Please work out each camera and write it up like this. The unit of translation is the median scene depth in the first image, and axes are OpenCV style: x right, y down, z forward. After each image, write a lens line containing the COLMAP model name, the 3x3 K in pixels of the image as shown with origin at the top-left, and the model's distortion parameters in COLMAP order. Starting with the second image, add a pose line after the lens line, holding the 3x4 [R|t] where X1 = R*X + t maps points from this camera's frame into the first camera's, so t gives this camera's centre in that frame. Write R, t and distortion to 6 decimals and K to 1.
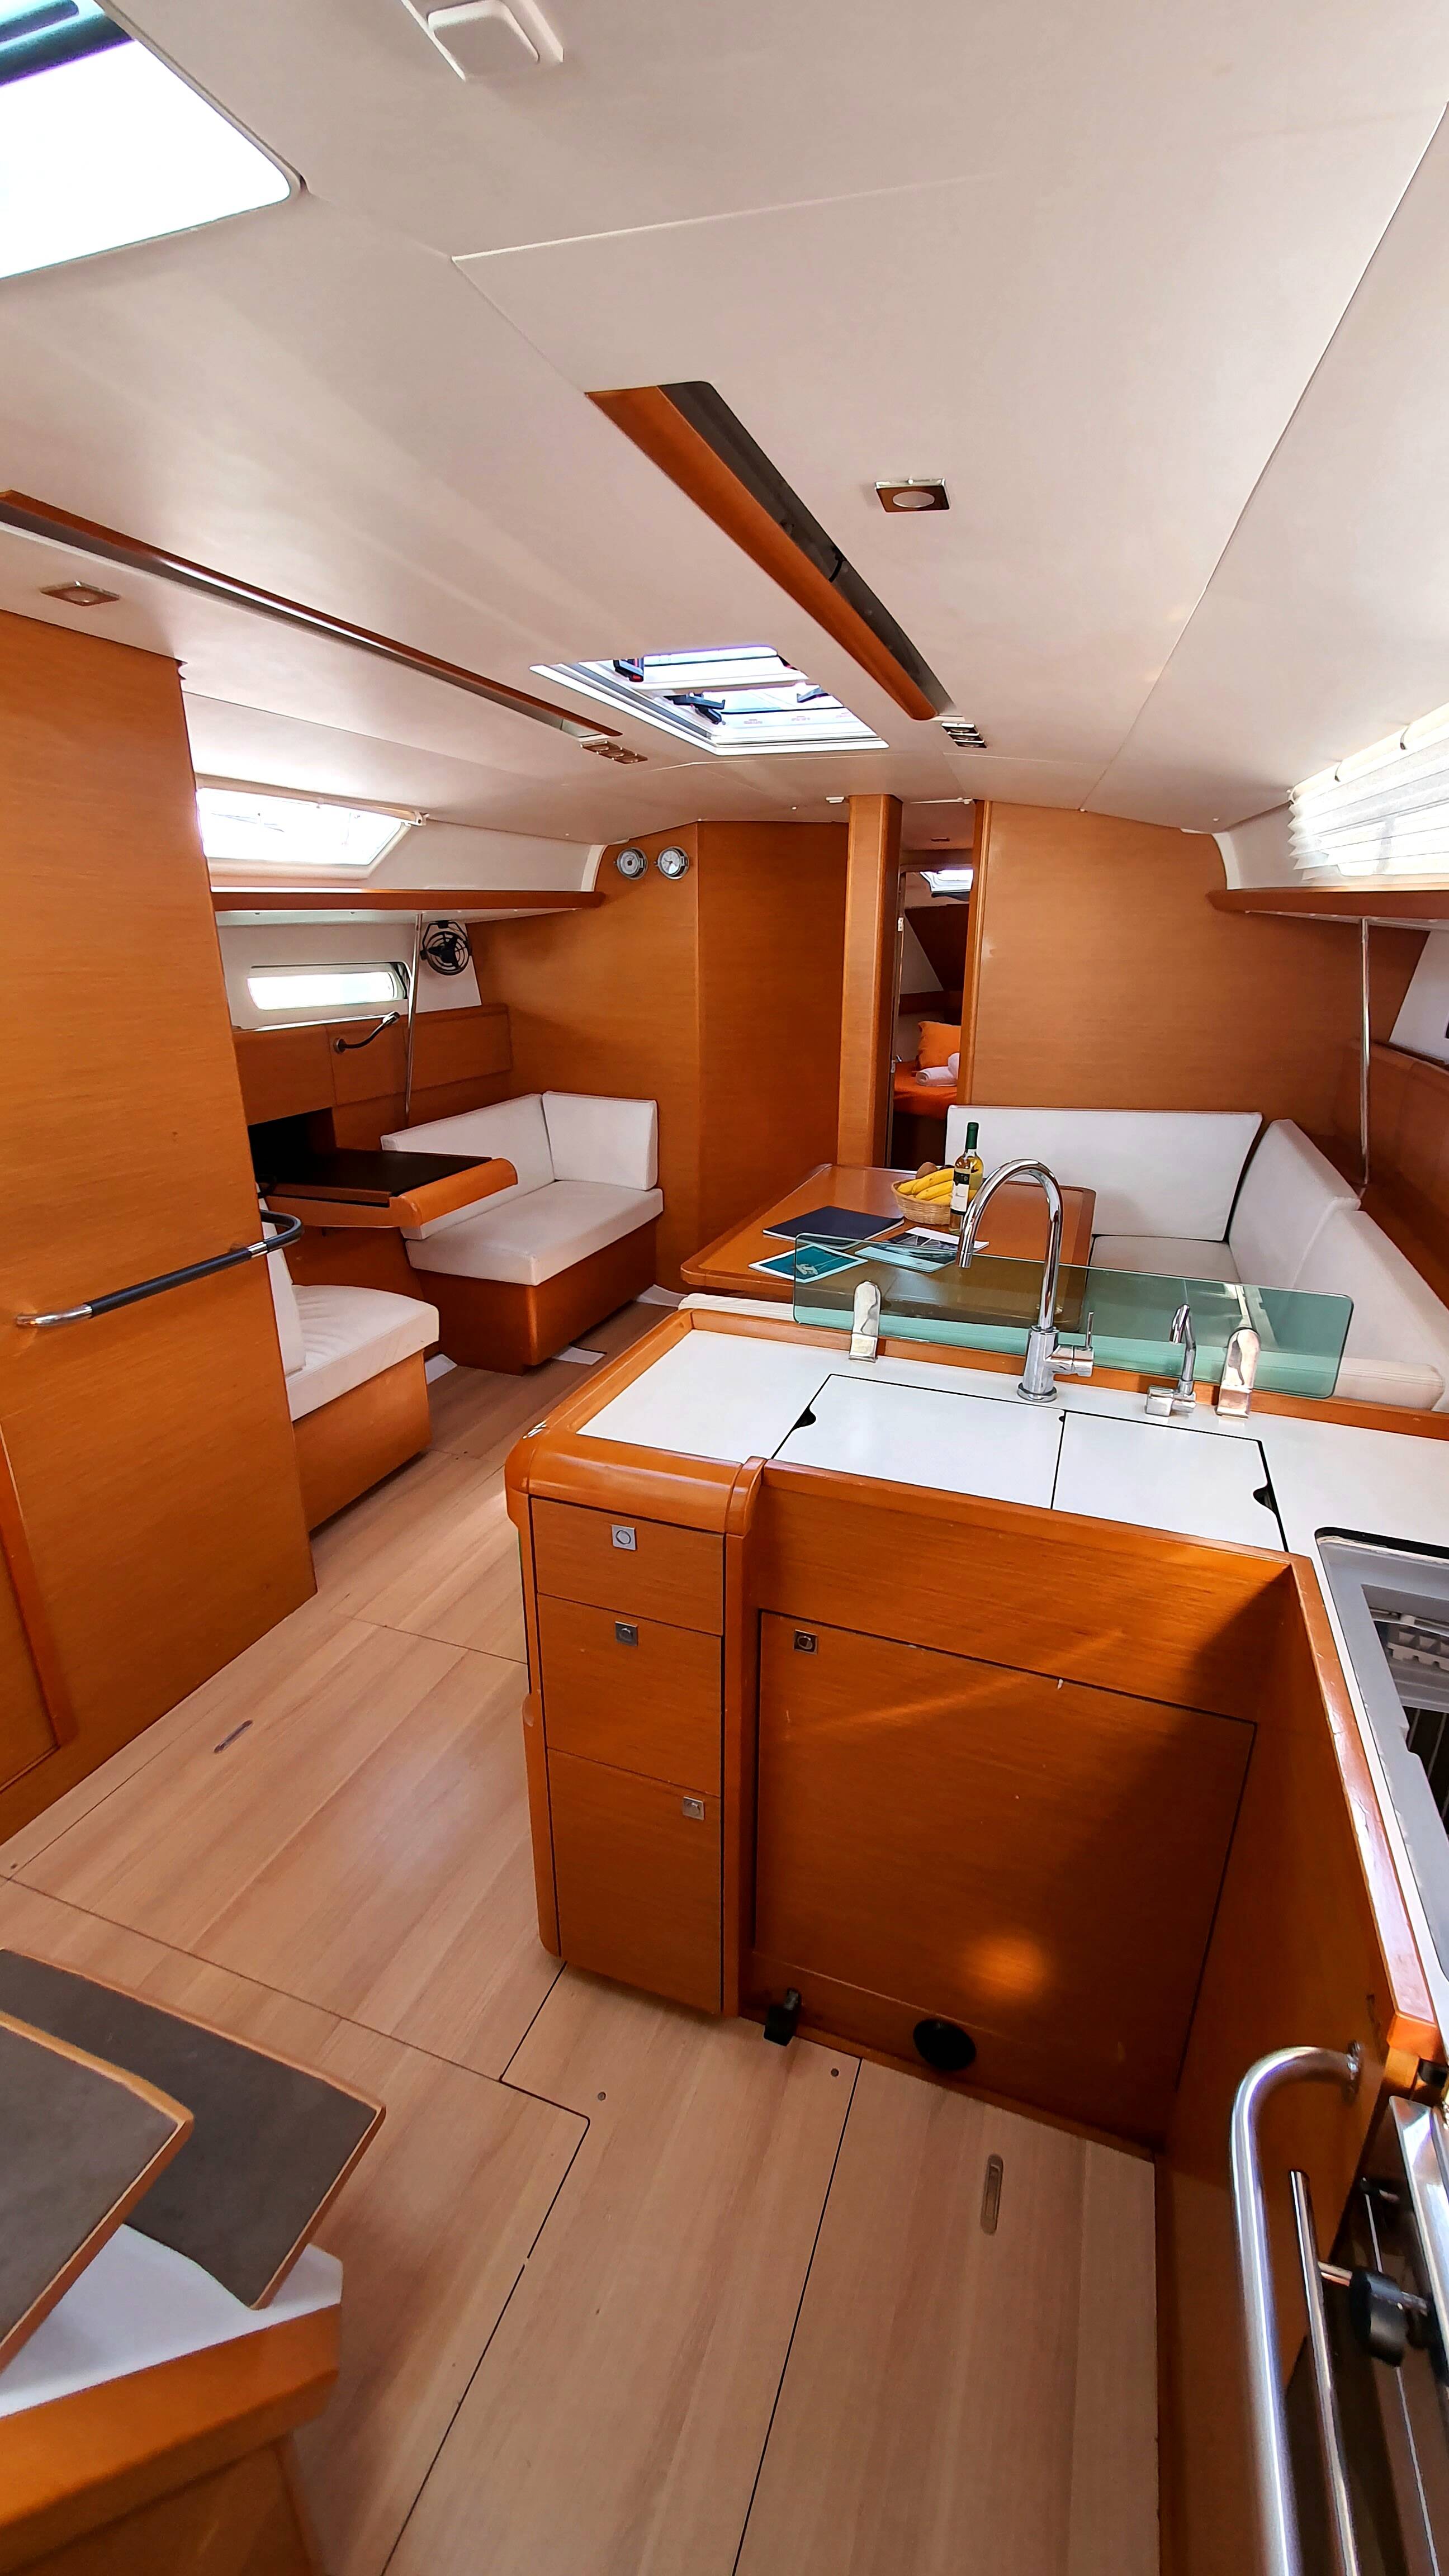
lens RADIAL K [[1030.9, 0, 733.7], [0, 1030.9, 1290.1], [0, 0, 1]] dist [0.000956, -0.000733]
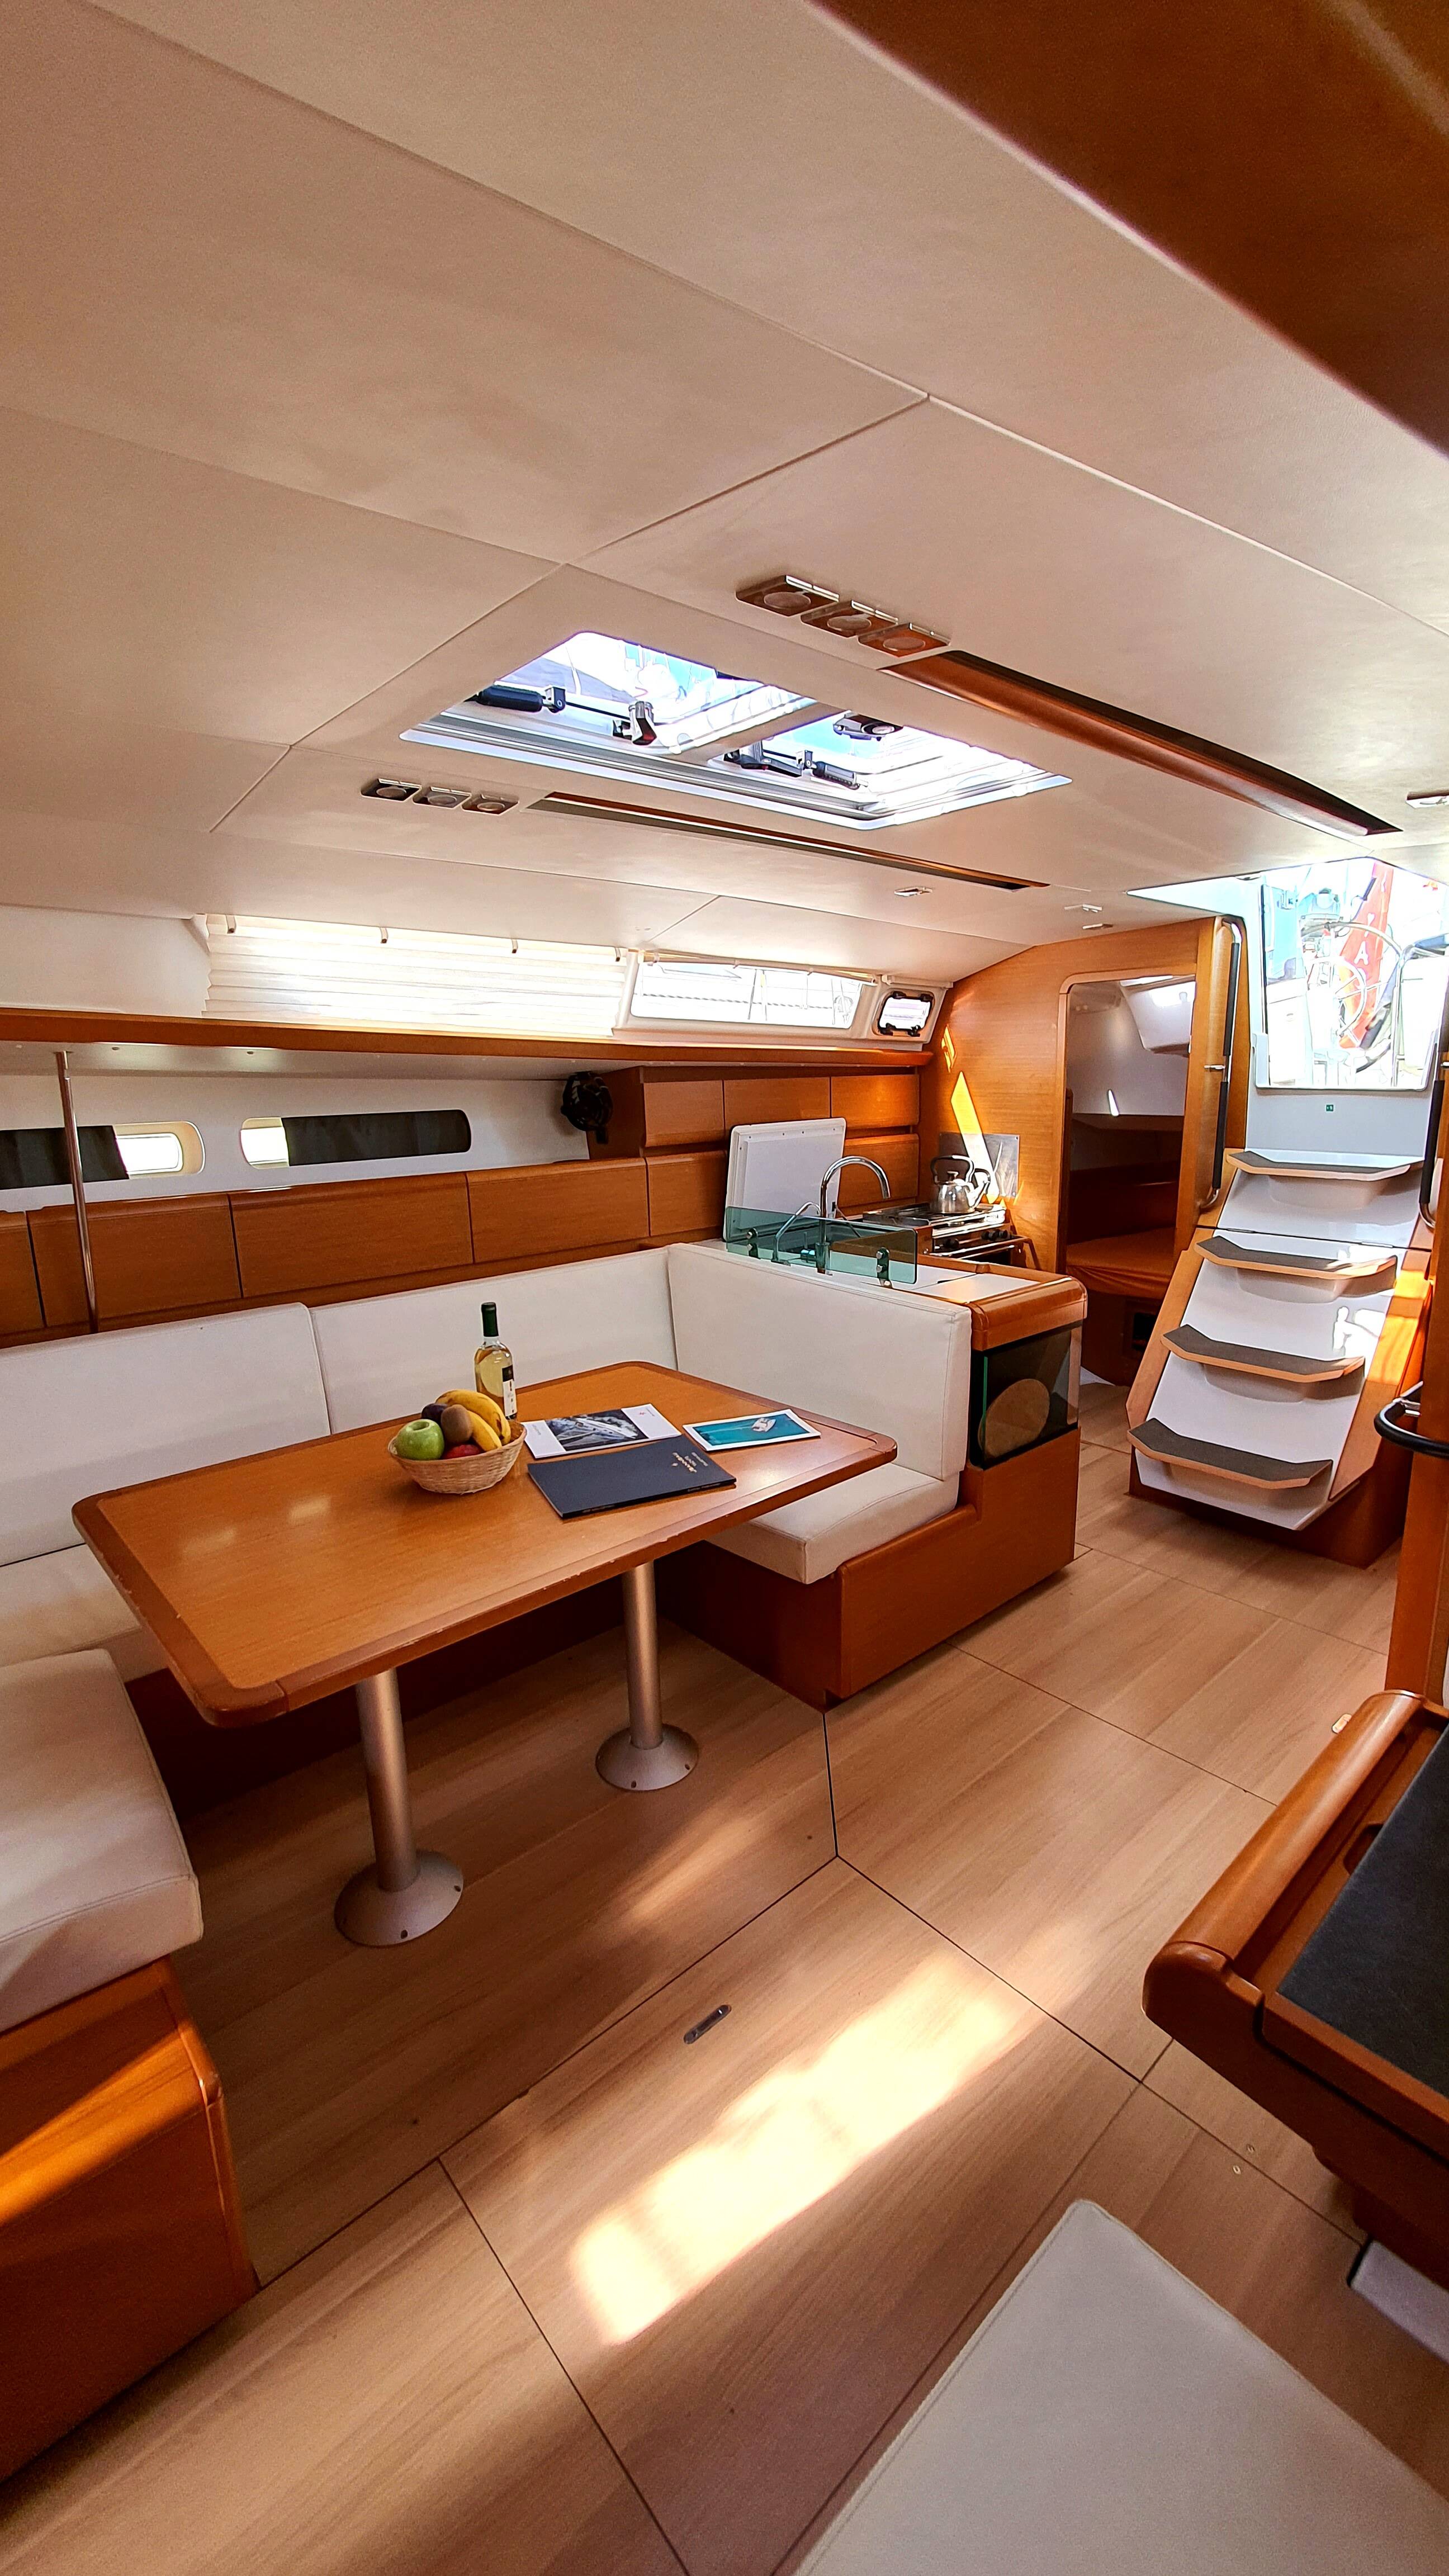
lens RADIAL K [[1030.9, 0, 720.6], [0, 1030.9, 1282.9], [0, 0, 1]] dist [0.000956, -0.000733]
pose [[-0.882236, -0.090420, 0.462044, -0.258374], [0.164292, 0.860568, 0.482111, -0.487109], [-0.441212, 0.501246, -0.744368, 1.399496]]
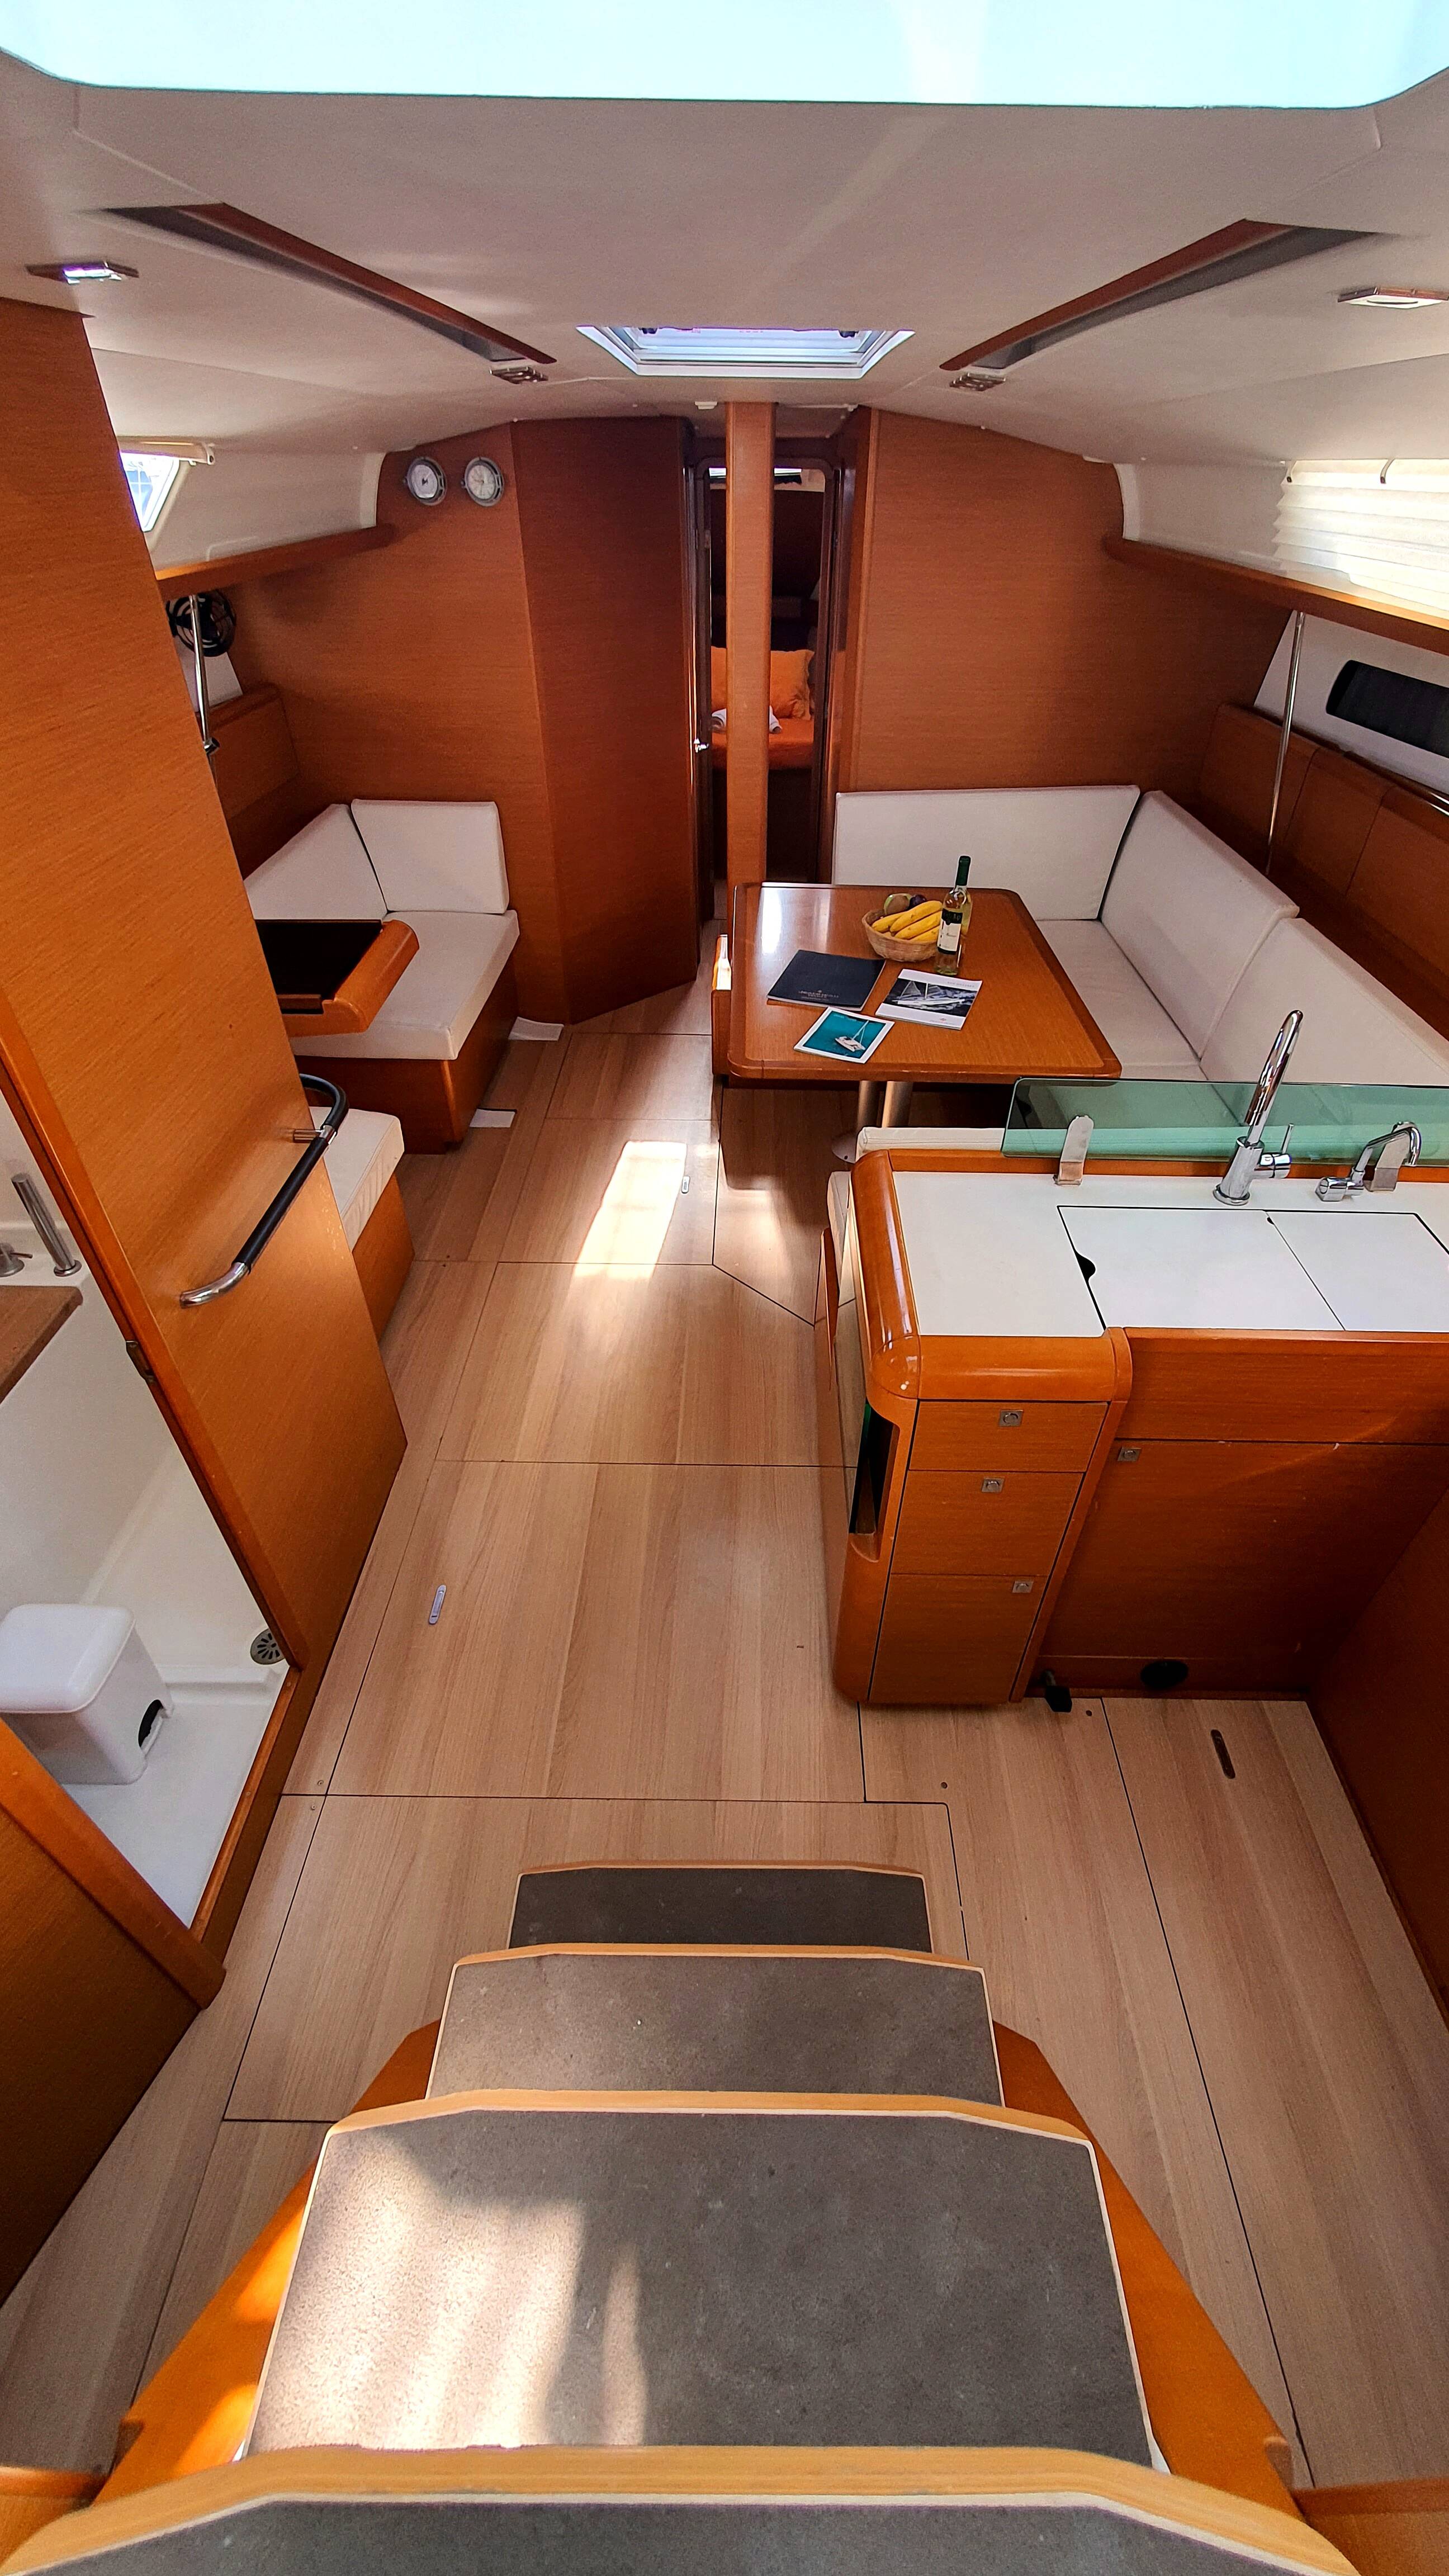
lens RADIAL K [[1030.9, 0, 730.8], [0, 1030.9, 1283.6], [0, 0, 1]] dist [0.000956, -0.000733]
pose [[0.945528, -0.204384, 0.253385, -0.292857], [0.105721, 0.928948, 0.354794, -0.147802], [-0.307895, -0.308679, 0.899954, 0.055215]]
